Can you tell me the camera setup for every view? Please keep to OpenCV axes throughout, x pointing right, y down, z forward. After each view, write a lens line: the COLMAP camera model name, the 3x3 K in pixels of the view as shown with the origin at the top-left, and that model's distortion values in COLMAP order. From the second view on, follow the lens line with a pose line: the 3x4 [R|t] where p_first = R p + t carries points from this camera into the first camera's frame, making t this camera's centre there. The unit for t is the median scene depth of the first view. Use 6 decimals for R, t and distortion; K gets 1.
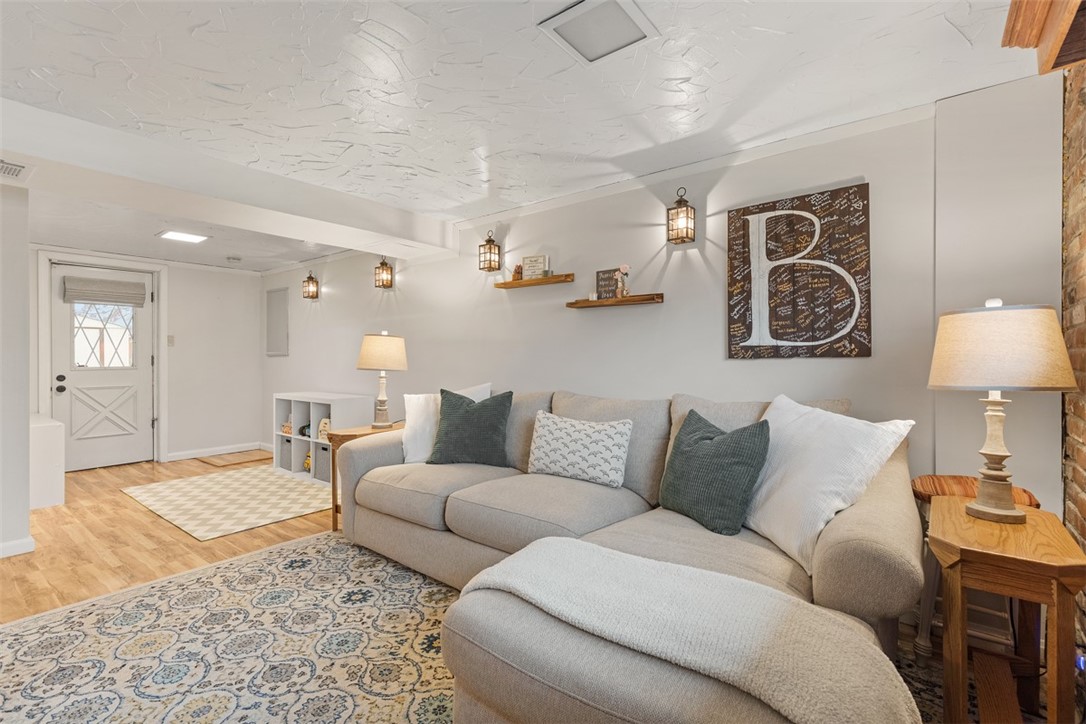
lens RADIAL K [[488.6, 0, 546.2], [0, 488.6, 360.1], [0, 0, 1]] dist [0.005872, -0.000637]
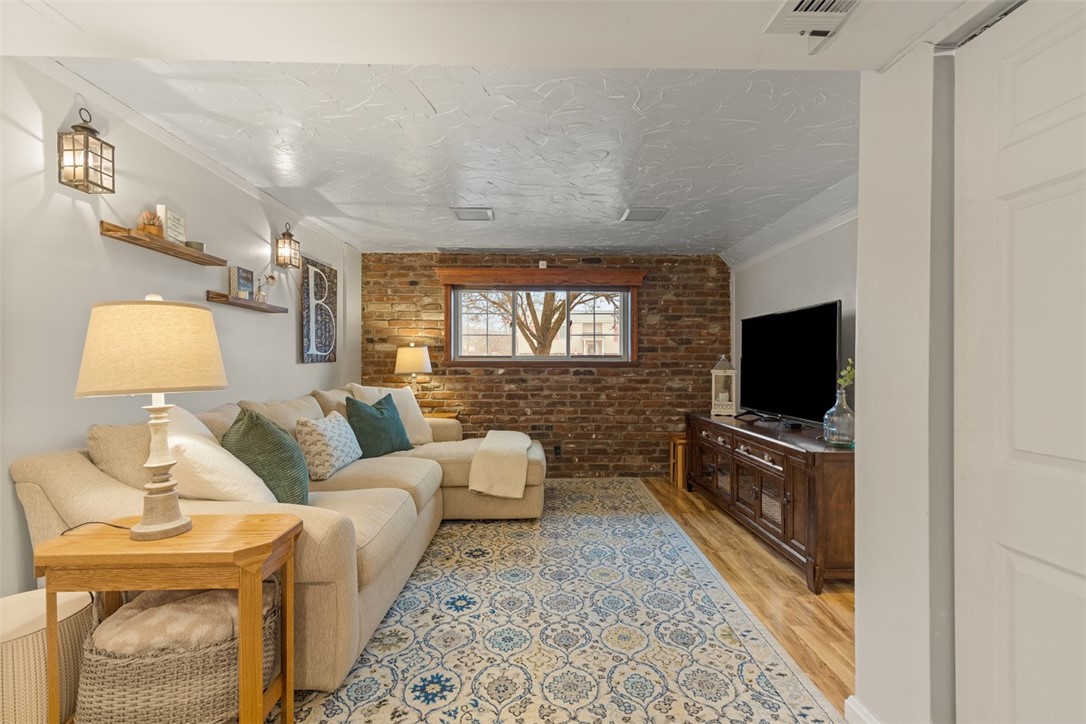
lens RADIAL K [[488.6, 0, 546.2], [0, 488.6, 360.1], [0, 0, 1]] dist [0.005872, -0.000637]
pose [[-0.632132, 0.005124, 0.774844, -1.335215], [0.002593, 0.999987, -0.004498, -0.003088], [-0.774857, -0.000834, -0.632136, 1.575274]]
